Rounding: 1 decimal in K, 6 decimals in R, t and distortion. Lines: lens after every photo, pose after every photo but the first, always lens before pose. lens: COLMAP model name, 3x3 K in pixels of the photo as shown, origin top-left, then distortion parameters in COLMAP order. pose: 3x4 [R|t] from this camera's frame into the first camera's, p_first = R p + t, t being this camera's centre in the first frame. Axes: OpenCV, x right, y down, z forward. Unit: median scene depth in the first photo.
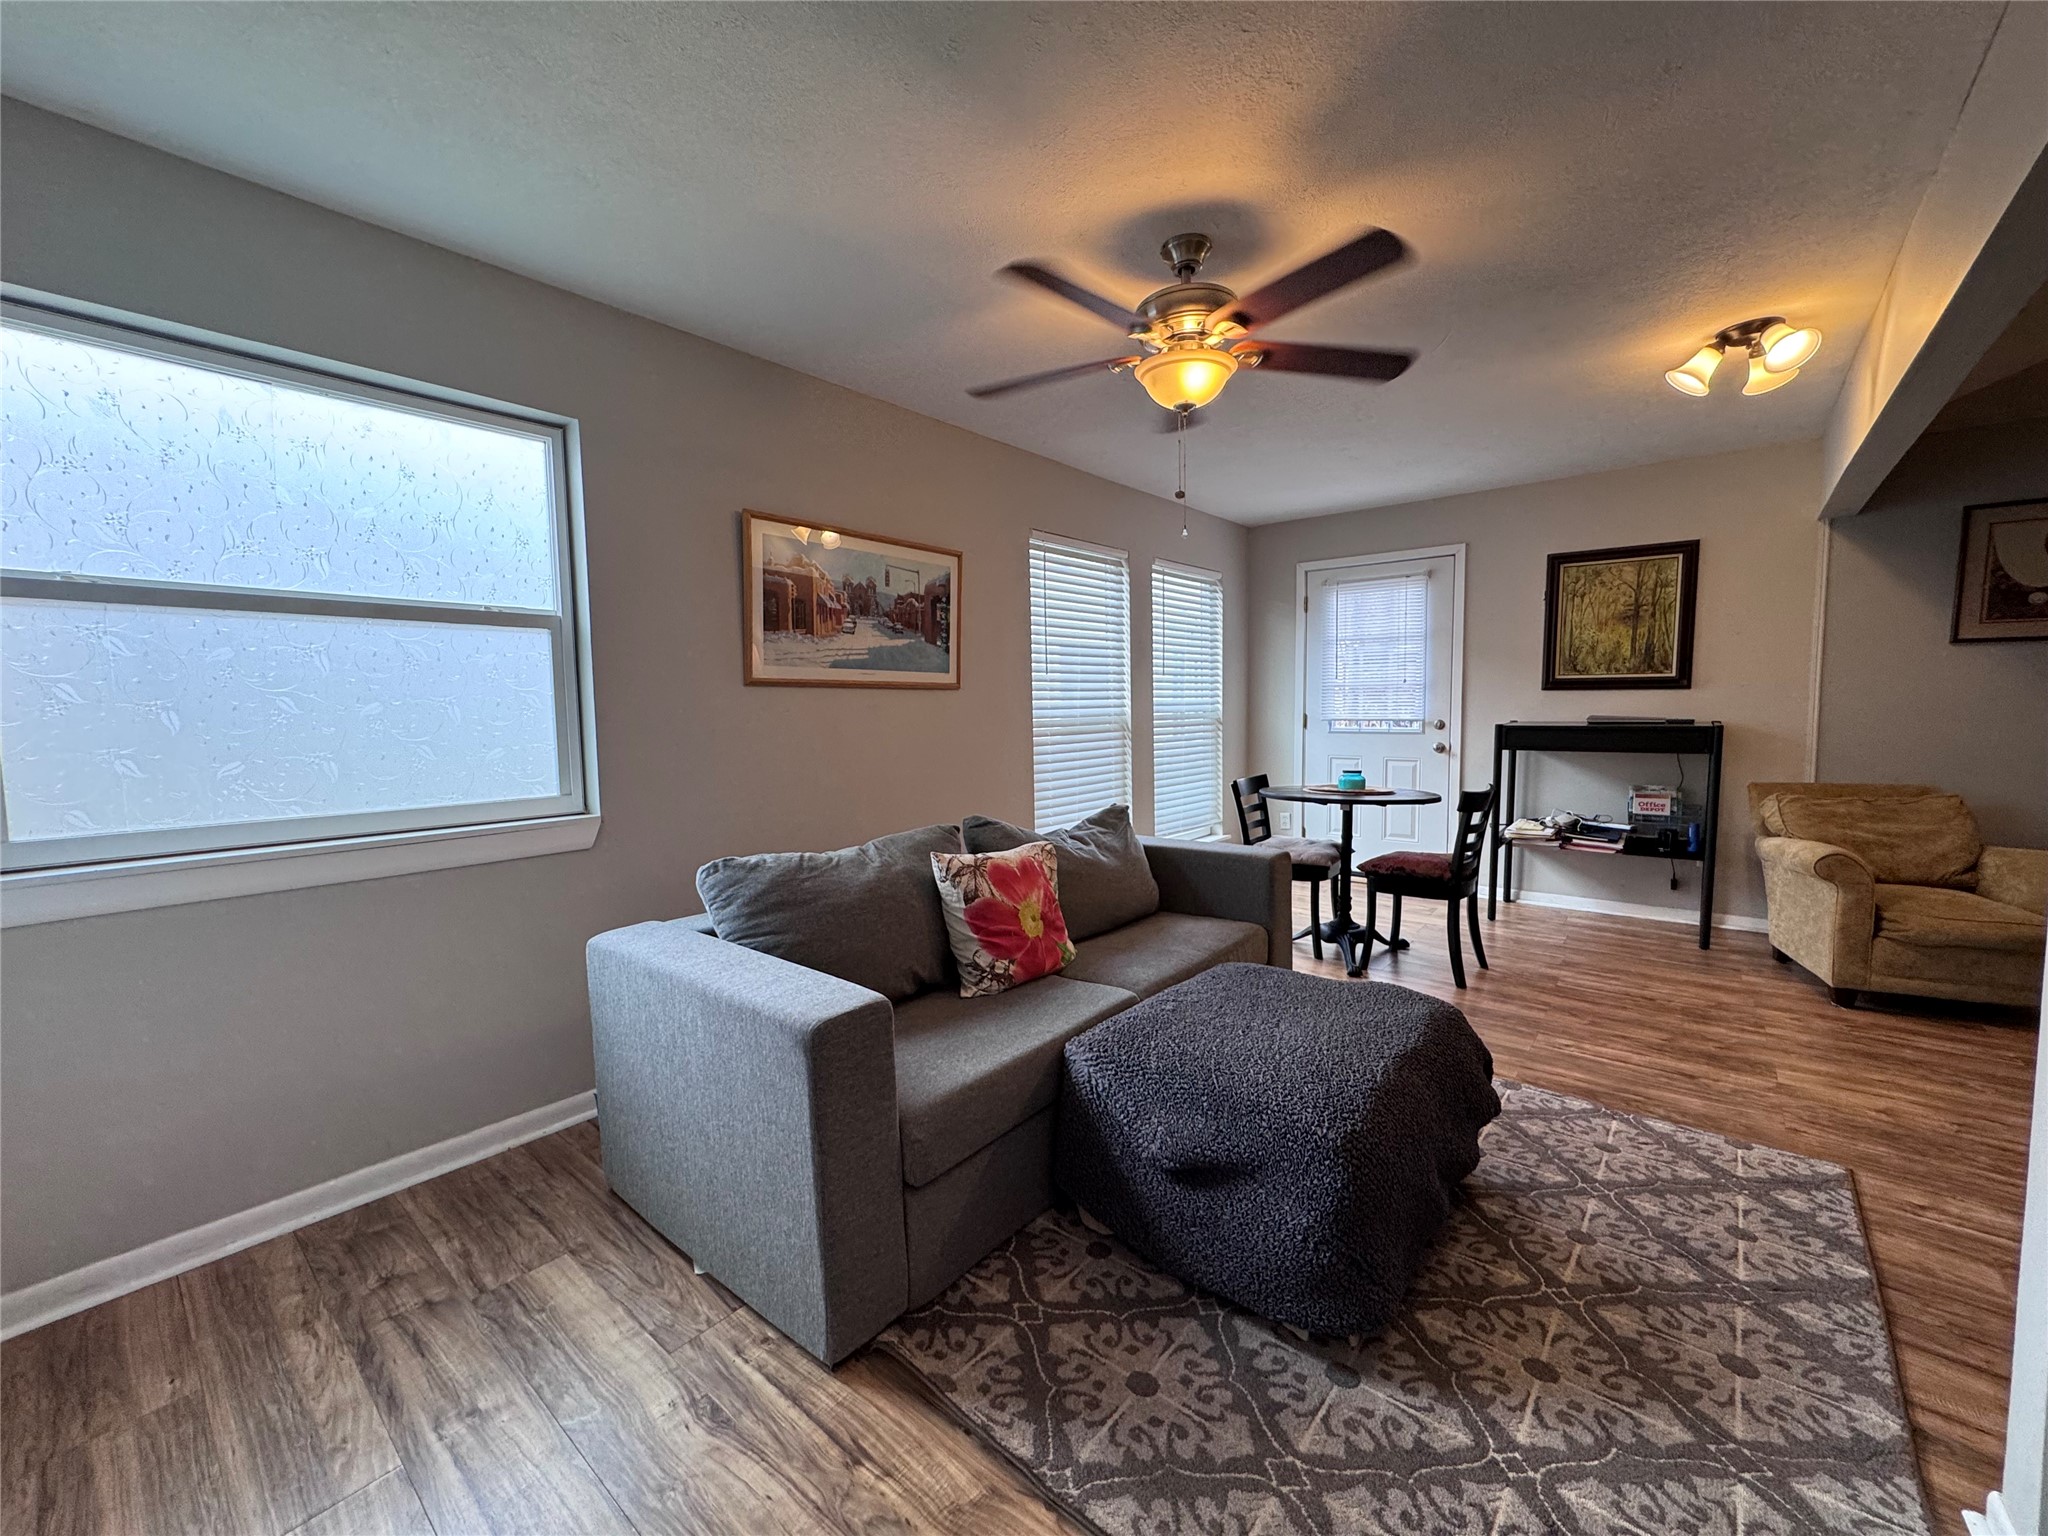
lens RADIAL K [[817.9, 0, 1022.9], [0, 817.9, 762.8], [0, 0, 1]] dist [-0.002811, 0.000583]
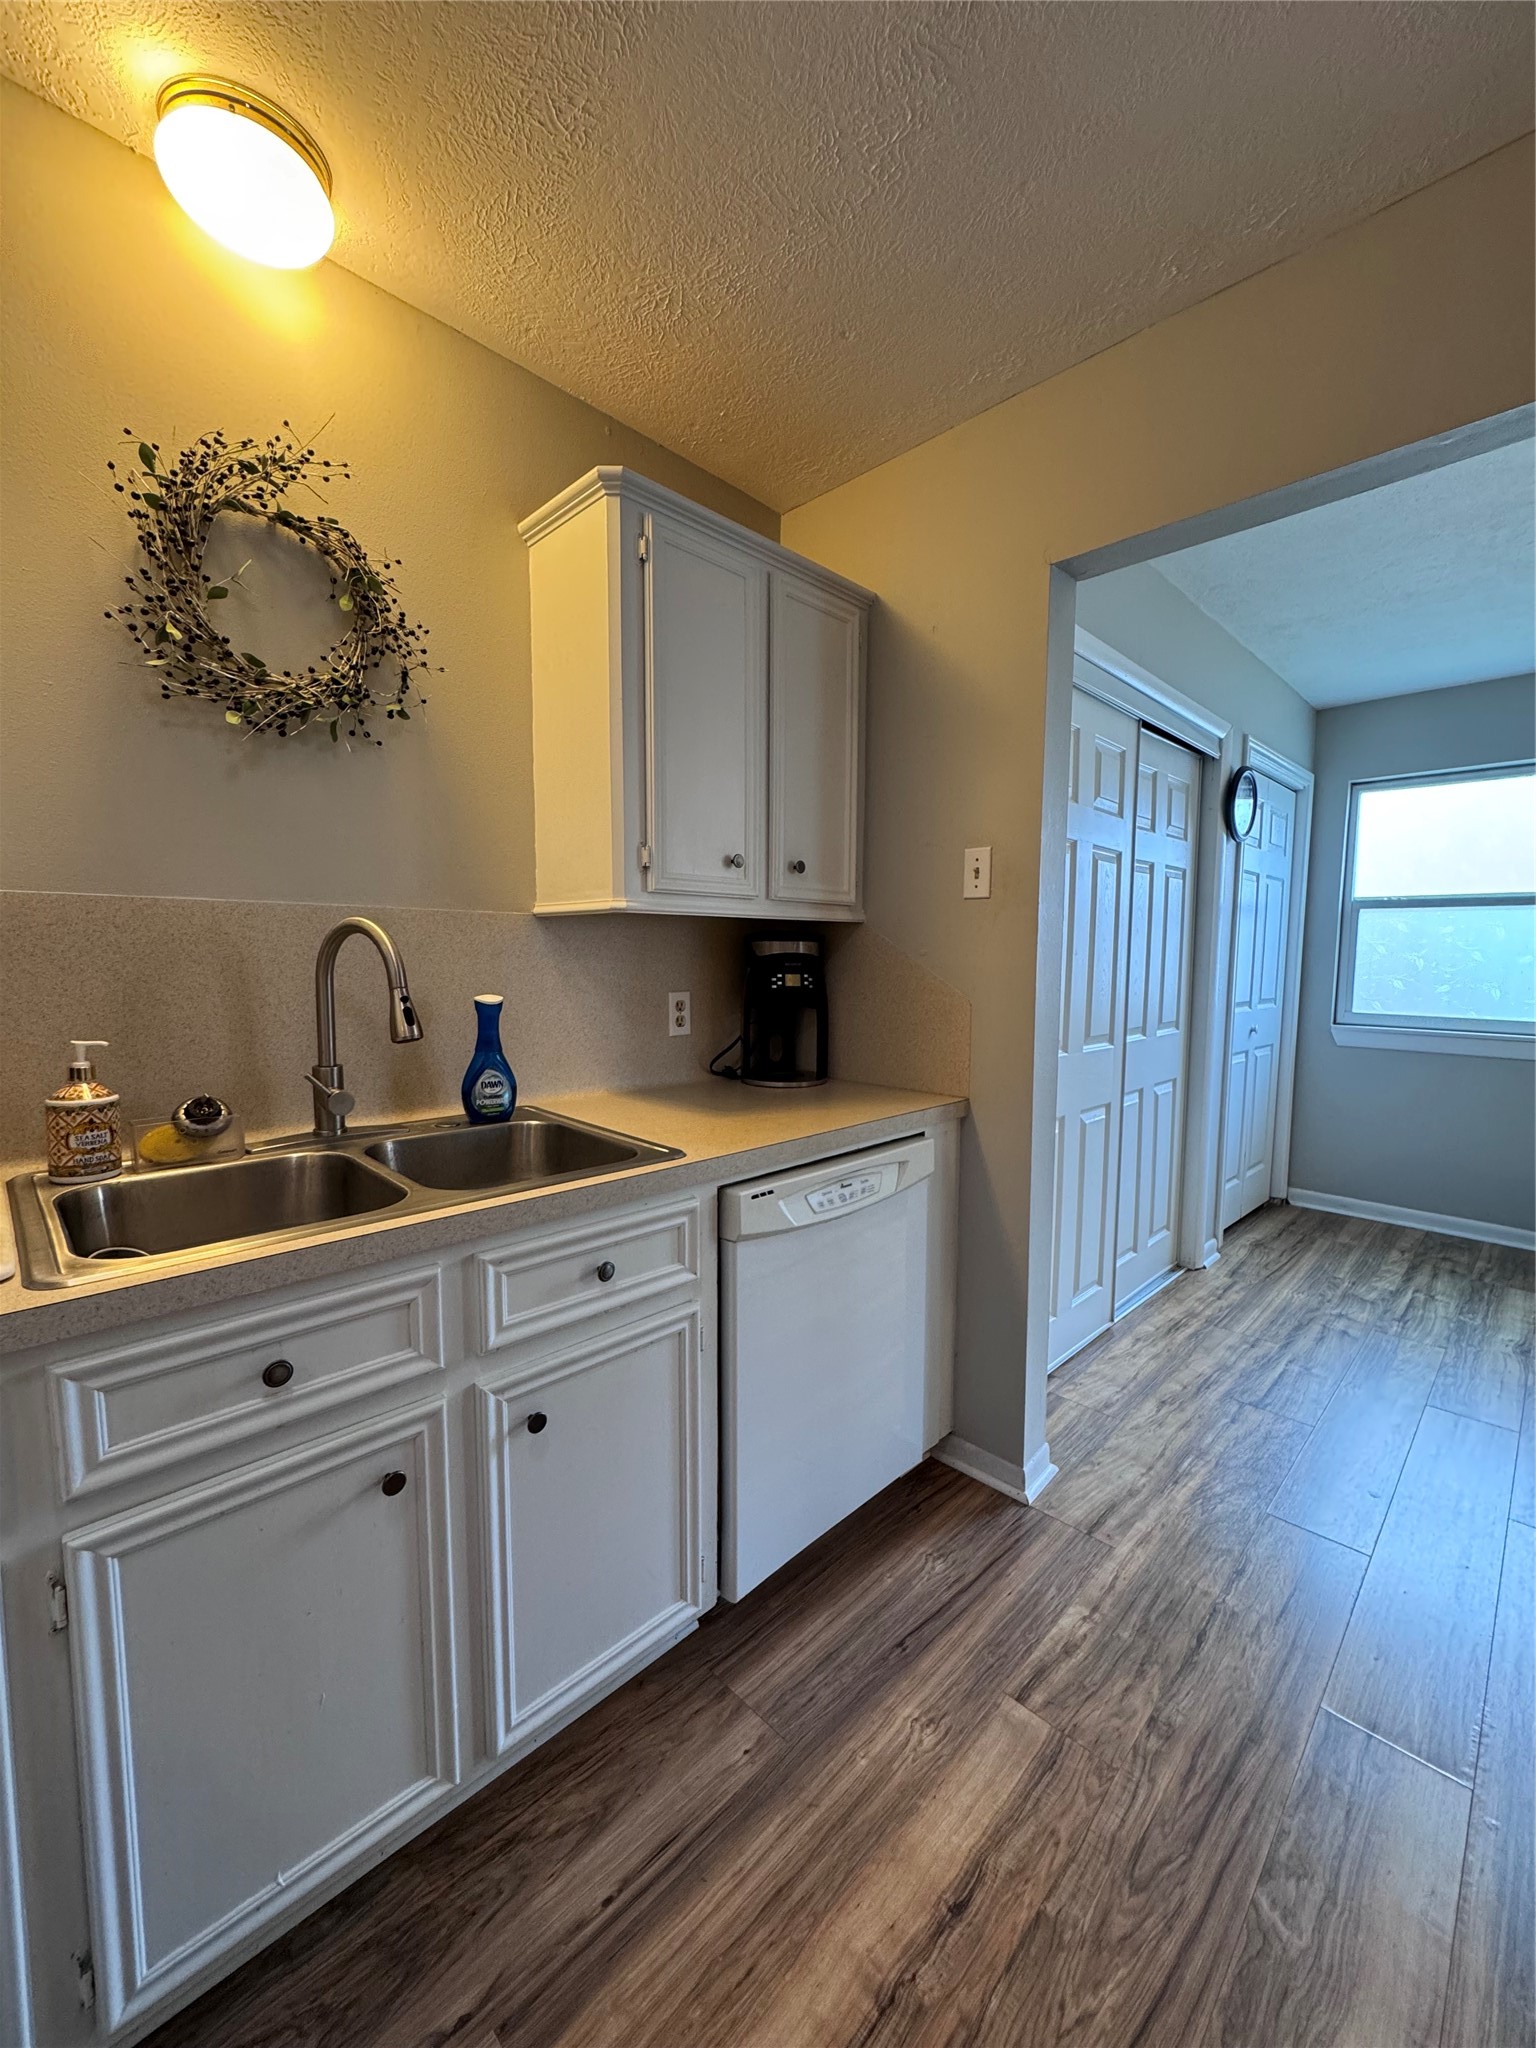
lens RADIAL K [[817.0, 0, 772.6], [0, 817.0, 1023.0], [0, 0, 1]] dist [-0.003863, 0.000914]
pose [[-0.081927, 0.099141, -0.991695, 0.610809], [-0.079769, 0.991195, 0.105681, 0.006862], [0.993441, 0.087765, -0.073297, -0.243359]]
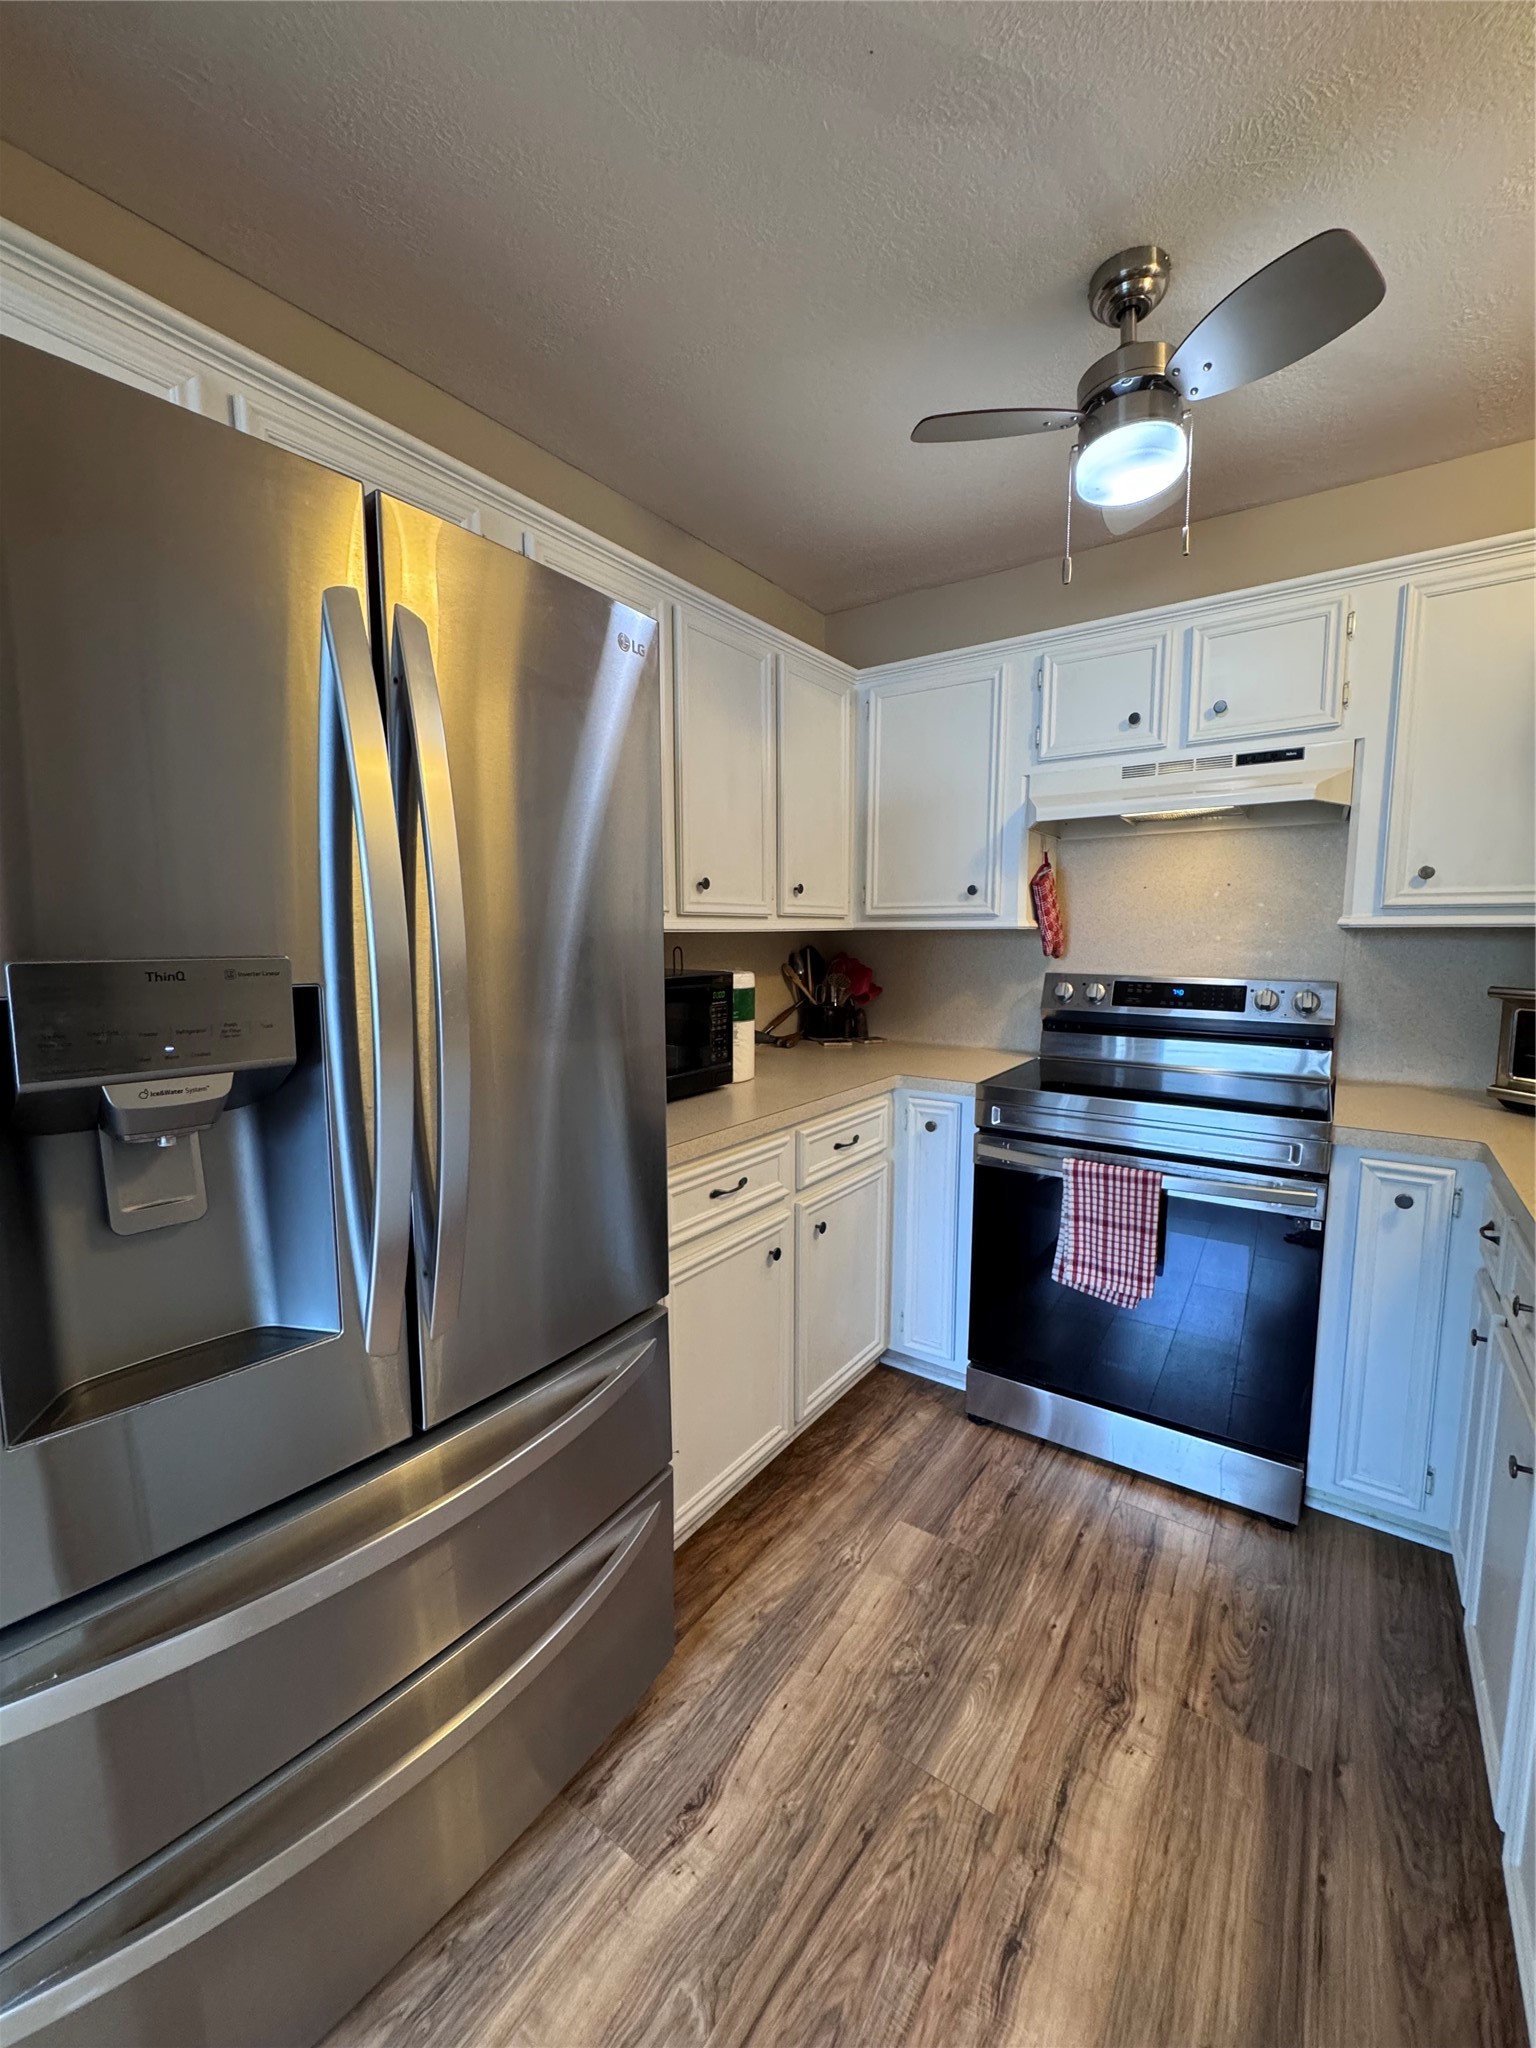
lens RADIAL K [[817.0, 0, 772.6], [0, 817.0, 1023.0], [0, 0, 1]] dist [-0.003863, 0.000914]
pose [[-0.091259, -0.096868, 0.991105, 0.073602], [0.078346, 0.991474, 0.104118, -0.018208], [-0.992740, 0.087151, -0.082892, -0.083134]]
